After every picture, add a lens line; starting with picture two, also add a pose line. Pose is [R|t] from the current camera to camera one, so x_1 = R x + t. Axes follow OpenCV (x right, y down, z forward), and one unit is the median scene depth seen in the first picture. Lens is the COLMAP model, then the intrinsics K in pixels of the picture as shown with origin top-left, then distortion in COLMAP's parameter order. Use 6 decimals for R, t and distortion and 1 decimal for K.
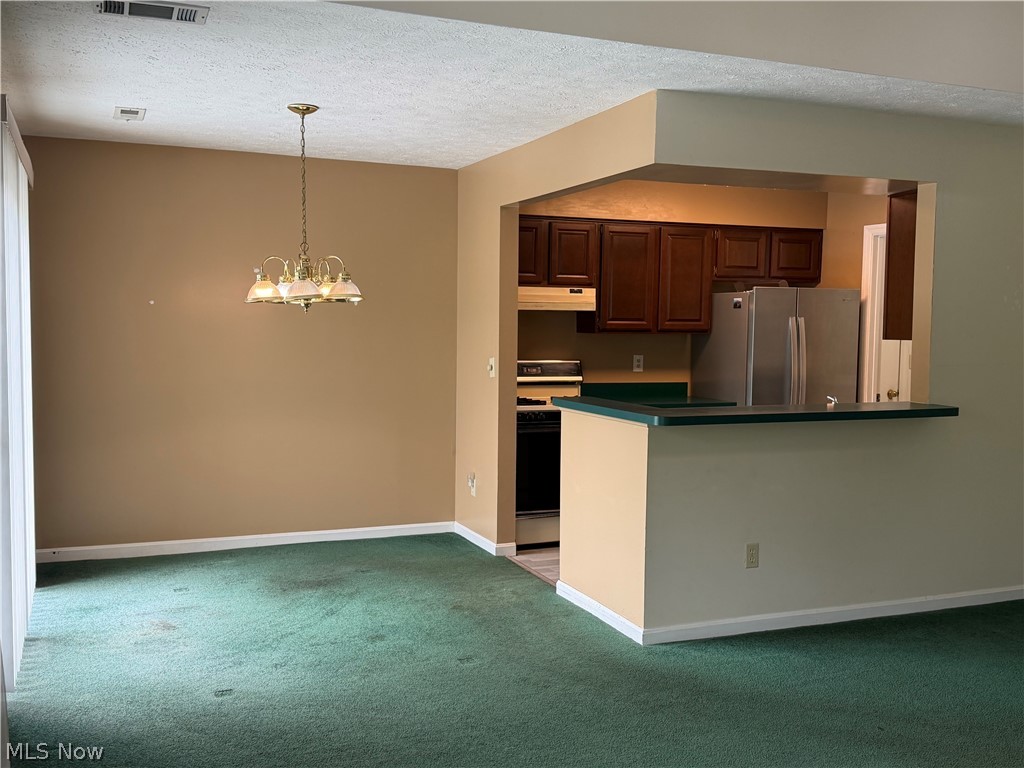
lens RADIAL K [[993.9, 0, 512.0], [0, 993.9, 384.0], [0, 0, 1]] dist [0.124502, -0.250701]
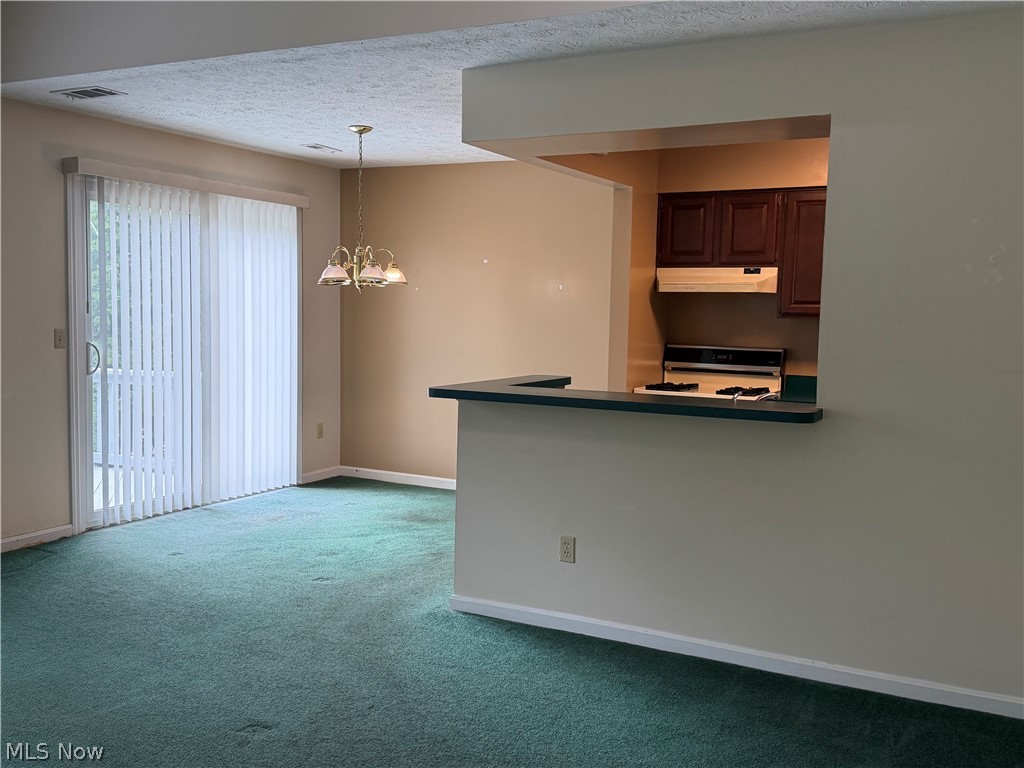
lens RADIAL K [[993.9, 0, 512.0], [0, 993.9, 384.0], [0, 0, 1]] dist [0.124502, -0.250701]
pose [[0.639436, 0.063453, -0.766221, 0.651339], [-0.061143, 0.997629, 0.031590, -0.006279], [0.766409, 0.026649, 0.641800, 0.257758]]
